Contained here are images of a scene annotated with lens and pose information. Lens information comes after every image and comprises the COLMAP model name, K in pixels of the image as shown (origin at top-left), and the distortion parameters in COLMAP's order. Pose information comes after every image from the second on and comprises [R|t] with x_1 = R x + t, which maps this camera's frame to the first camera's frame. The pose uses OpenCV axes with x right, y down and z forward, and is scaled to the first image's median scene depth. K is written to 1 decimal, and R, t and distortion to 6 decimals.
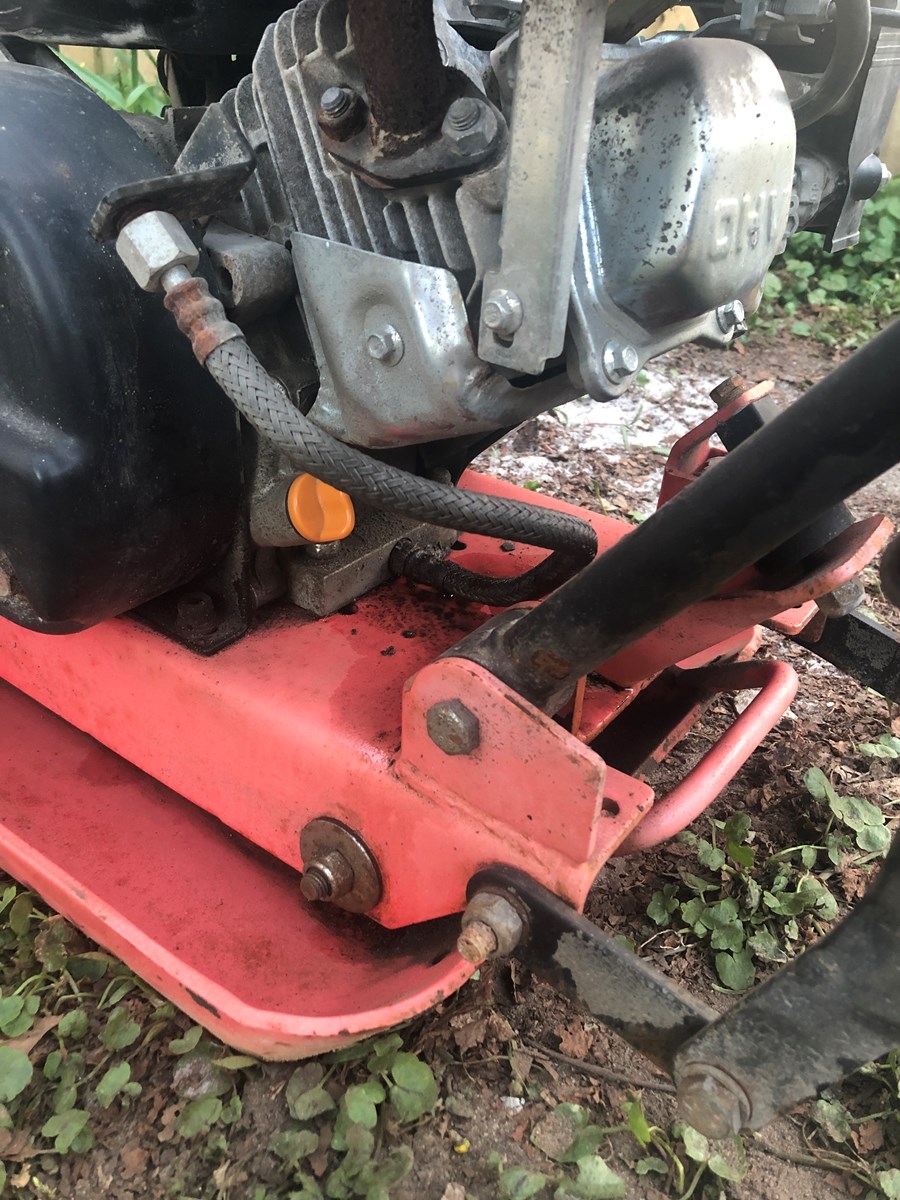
lens RADIAL K [[980.3, 0, 460.0], [0, 980.3, 599.8], [0, 0, 1]] dist [-0.039377, 0.010480]
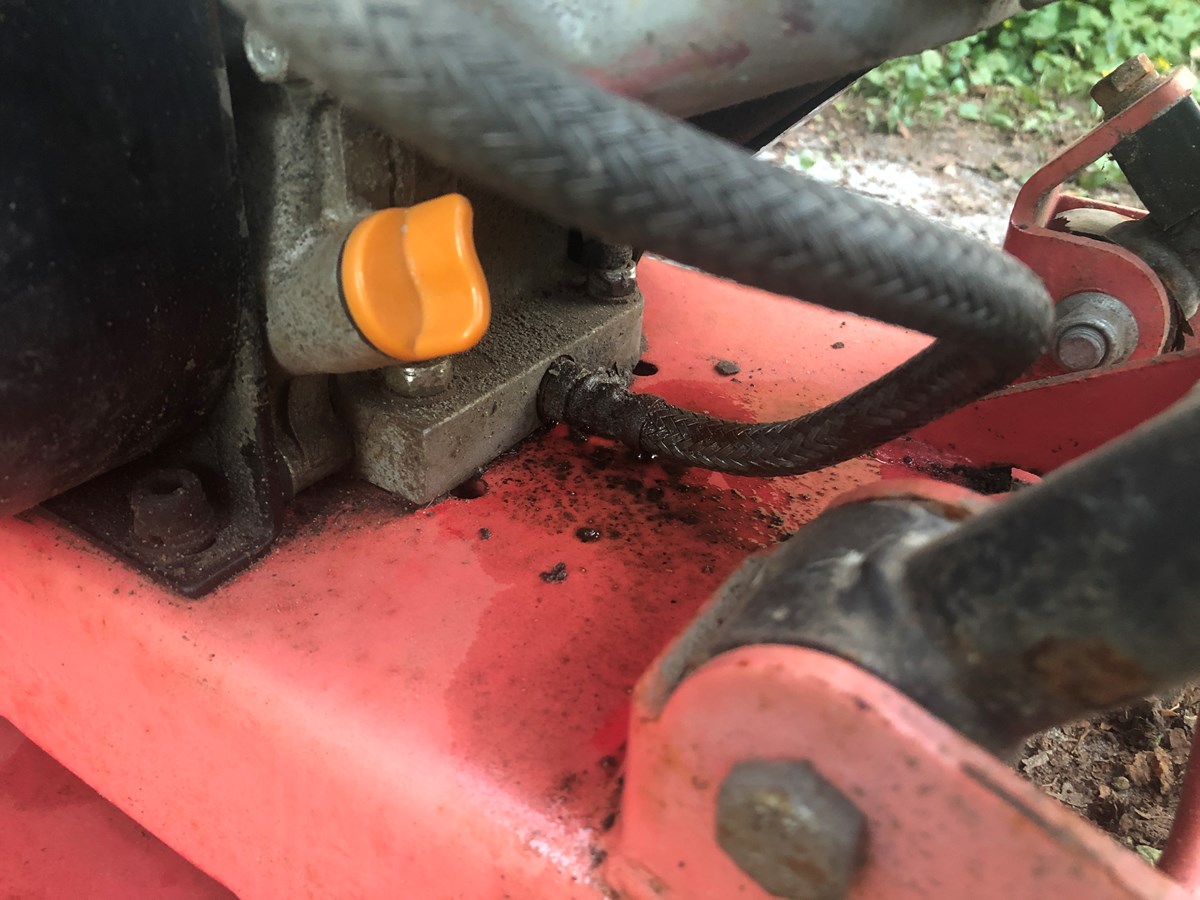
lens RADIAL K [[980.3, 0, 589.1], [0, 980.3, 449.6], [0, 0, 1]] dist [-0.039377, 0.010480]
pose [[0.998711, -0.028877, 0.041739, -0.072714], [0.028209, 0.999466, 0.016516, -0.019255], [-0.042194, -0.015317, 0.998992, 0.476484]]
